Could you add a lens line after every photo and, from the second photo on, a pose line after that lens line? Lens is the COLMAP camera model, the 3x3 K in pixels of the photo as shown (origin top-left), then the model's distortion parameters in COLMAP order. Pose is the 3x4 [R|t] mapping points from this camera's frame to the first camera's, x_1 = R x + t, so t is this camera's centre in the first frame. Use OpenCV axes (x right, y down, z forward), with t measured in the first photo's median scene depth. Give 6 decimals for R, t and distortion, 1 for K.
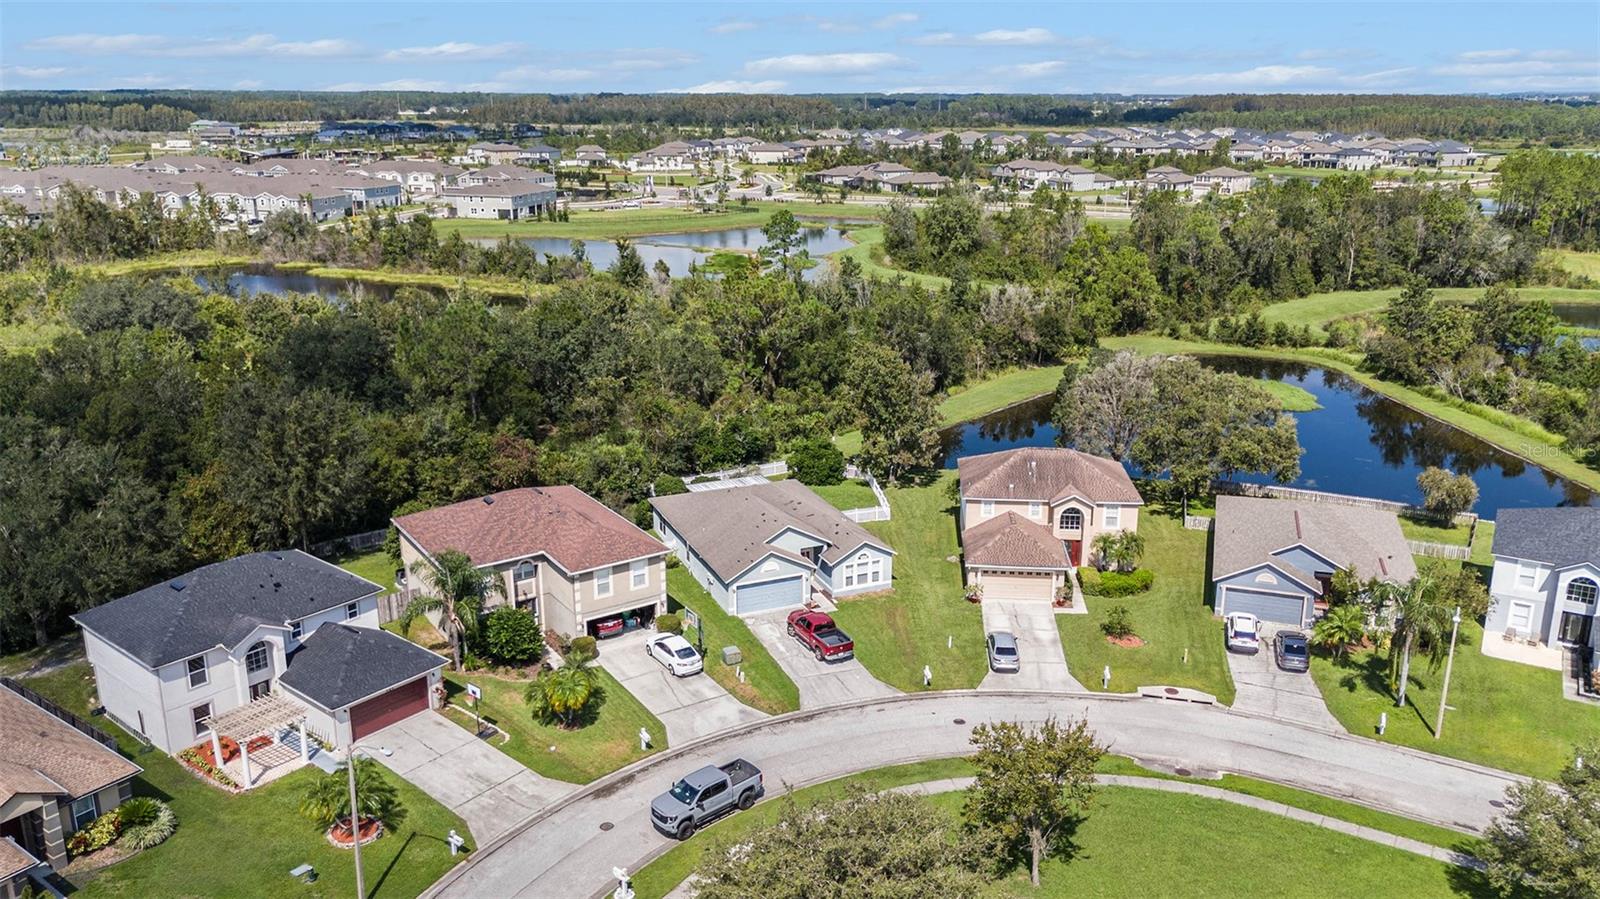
lens RADIAL K [[1120.4, 0, 723.1], [0, 1120.4, 425.9], [0, 0, 1]] dist [-0.000595, -0.000481]
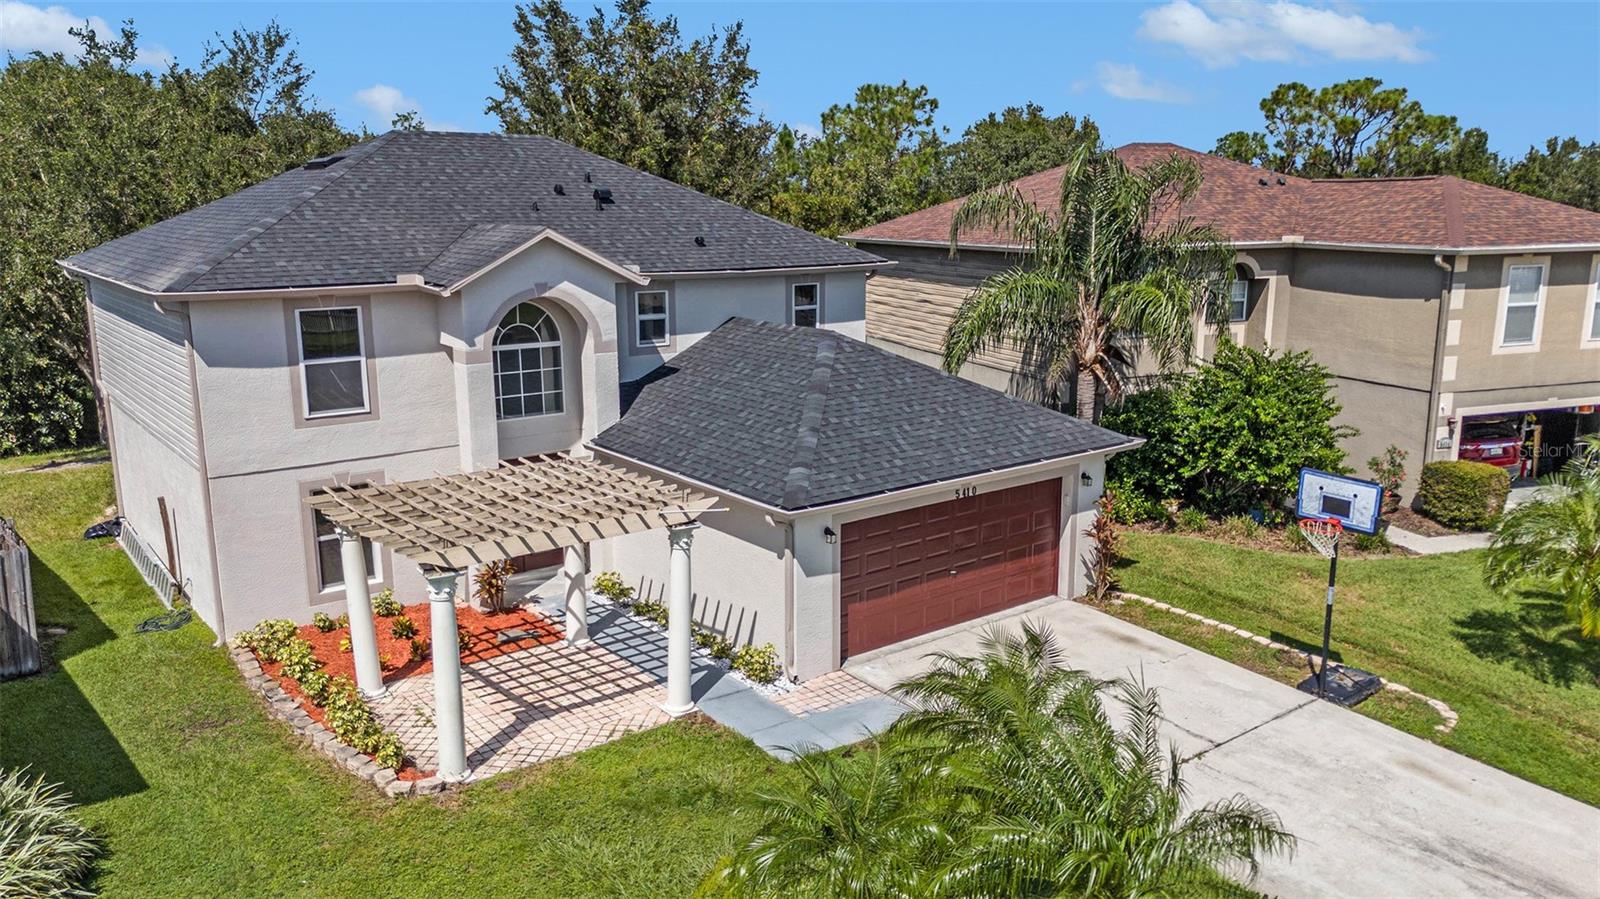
lens RADIAL K [[1163.4, 0, 800.0], [0, 1163.4, 449.5], [0, 0, 1]] dist [0.027159, 0.001035]
pose [[0.979507, 0.062860, -0.191349, -0.281544], [-0.067257, 0.997598, -0.016567, 0.230463], [0.189848, 0.029097, 0.981382, 0.701568]]
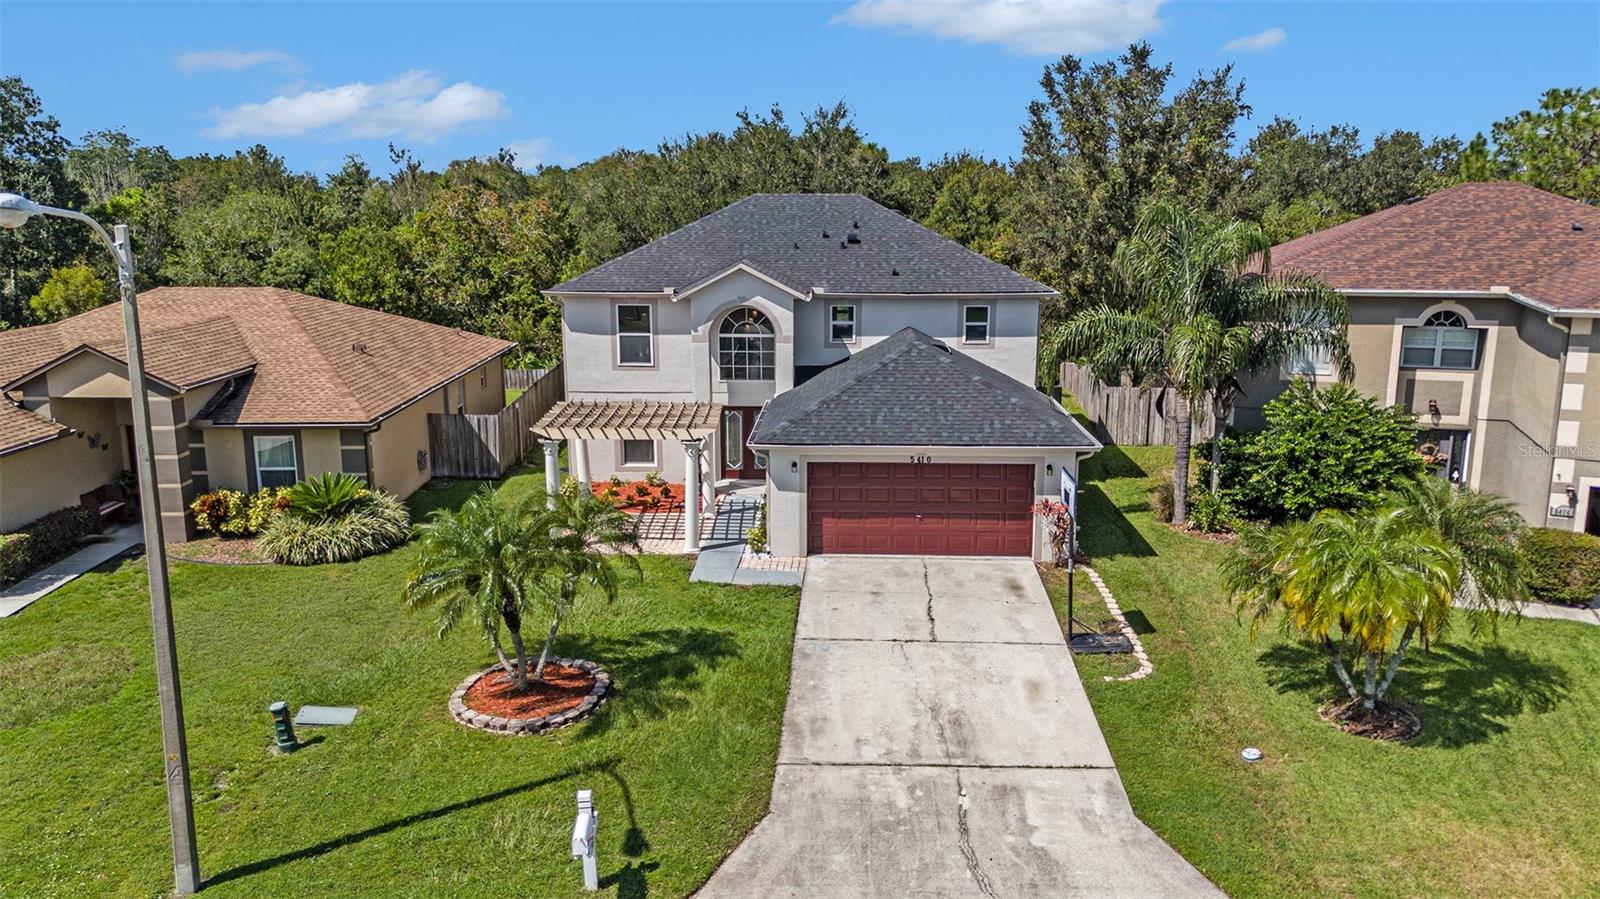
lens RADIAL K [[1146.5, 0, 799.4], [0, 1146.5, 428.4], [0, 0, 1]] dist [0.037344, -0.002714]
pose [[0.627487, 0.174534, -0.758813, -0.016993], [-0.196695, 0.978477, 0.062405, 0.205951], [0.753373, 0.110096, 0.648311, 0.697572]]
